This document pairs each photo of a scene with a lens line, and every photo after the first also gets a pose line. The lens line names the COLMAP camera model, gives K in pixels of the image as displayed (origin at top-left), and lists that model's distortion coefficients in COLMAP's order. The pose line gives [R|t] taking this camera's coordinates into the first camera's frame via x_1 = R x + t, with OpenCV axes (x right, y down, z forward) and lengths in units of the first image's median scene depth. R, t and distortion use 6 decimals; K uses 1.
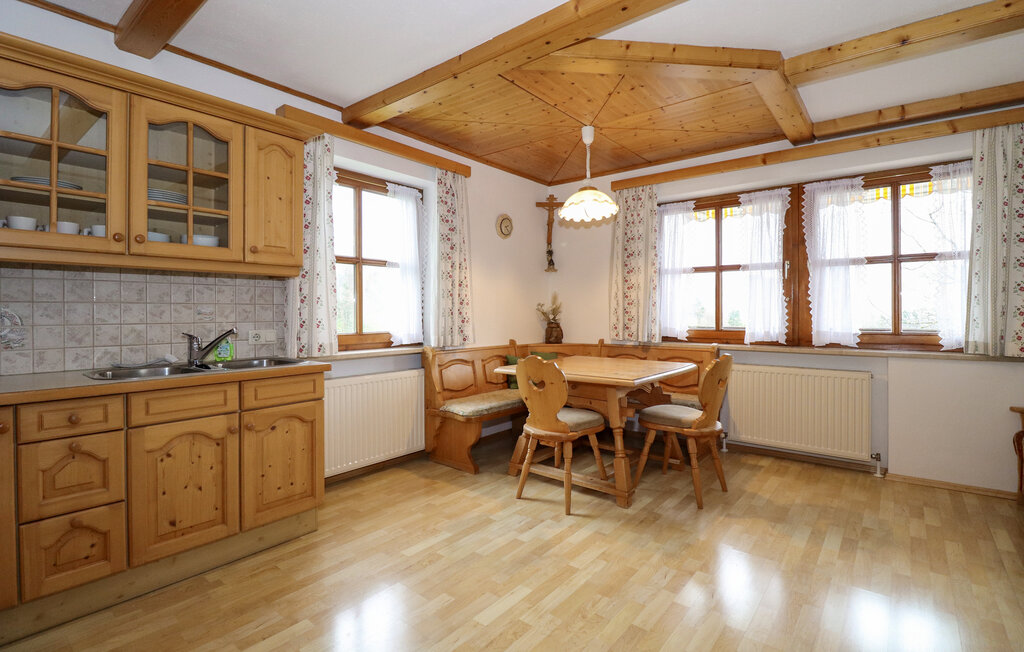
lens RADIAL K [[475.4, 0, 515.5], [0, 475.4, 312.1], [0, 0, 1]] dist [-0.001063, -0.015016]
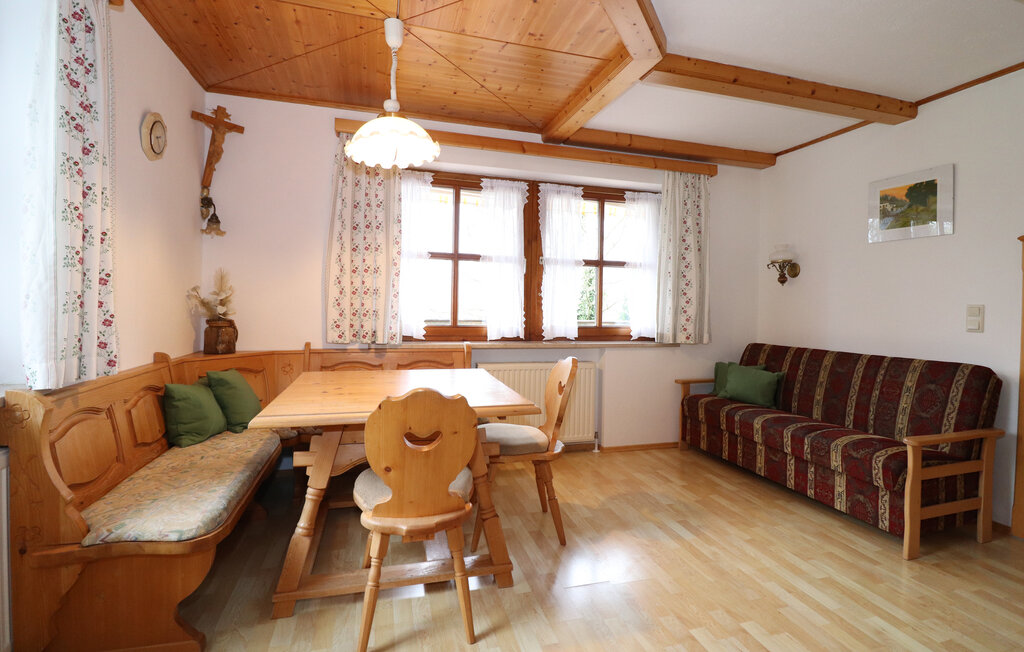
lens RADIAL K [[476.5, 0, 517.6], [0, 476.5, 306.3], [0, 0, 1]] dist [0.000435, -0.012109]
pose [[0.570074, 0.008800, 0.821546, -0.271350], [-0.021472, 0.999761, 0.004191, -0.006187], [-0.821312, -0.020030, 0.570127, 0.460700]]
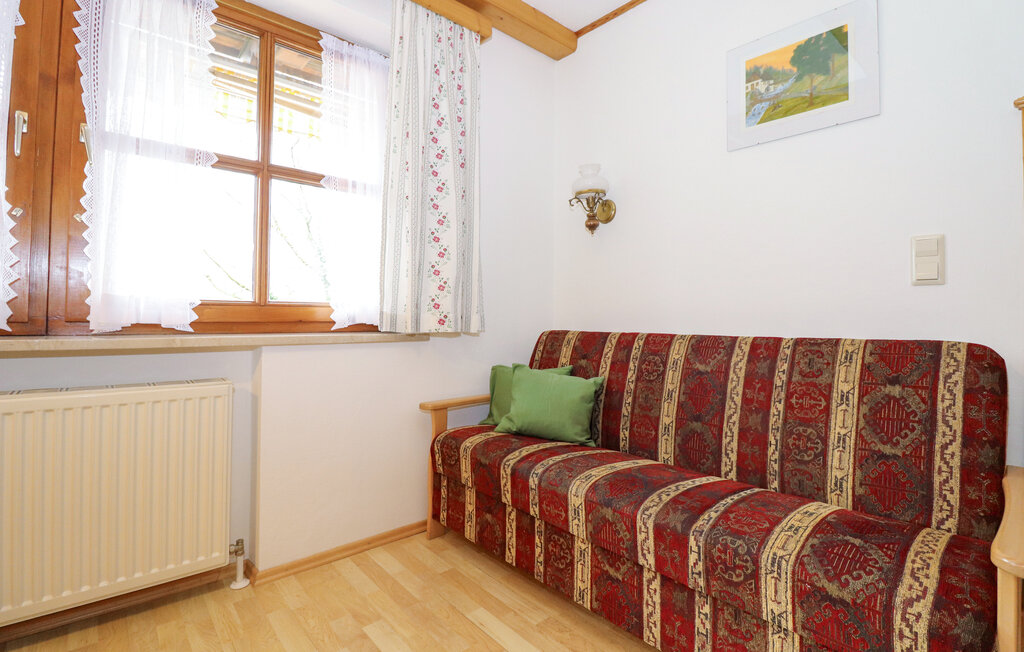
lens RADIAL K [[476.5, 0, 517.6], [0, 476.5, 306.3], [0, 0, 1]] dist [0.000435, -0.012109]
pose [[0.163238, 0.024792, 0.986275, 0.287119], [-0.011738, 0.999662, -0.023186, 0.054467], [-0.986517, -0.007792, 0.163474, 0.575841]]
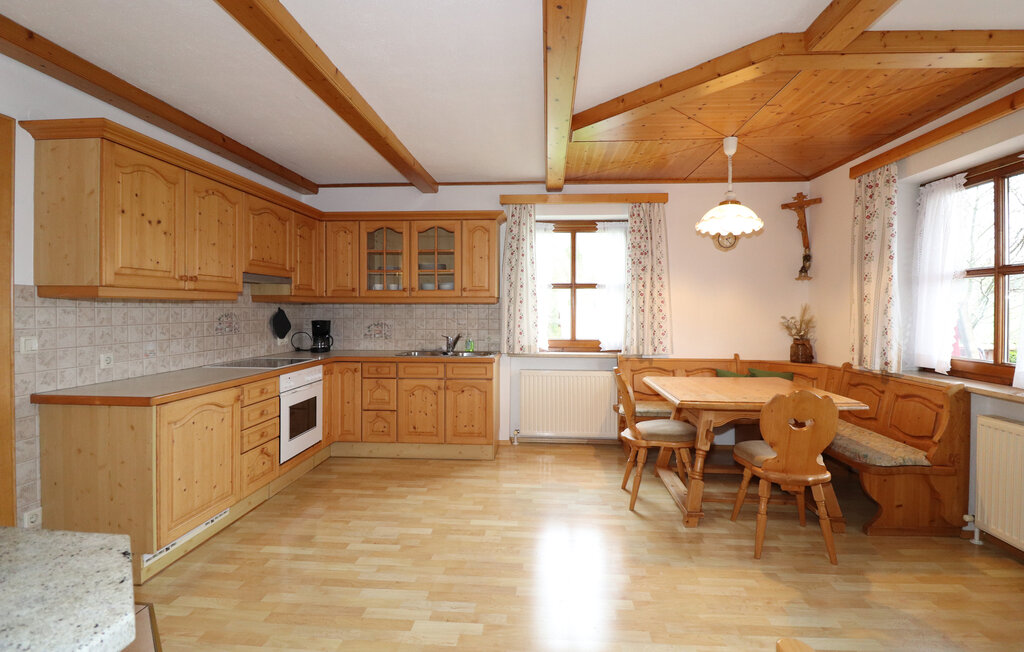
lens RADIAL K [[475.4, 0, 515.5], [0, 475.4, 312.1], [0, 0, 1]] dist [-0.001063, -0.015016]
pose [[0.572535, 0.008615, -0.819835, 0.662413], [-0.005296, 0.999963, 0.006809, -0.040027], [0.819863, 0.000444, 0.572559, 0.092989]]
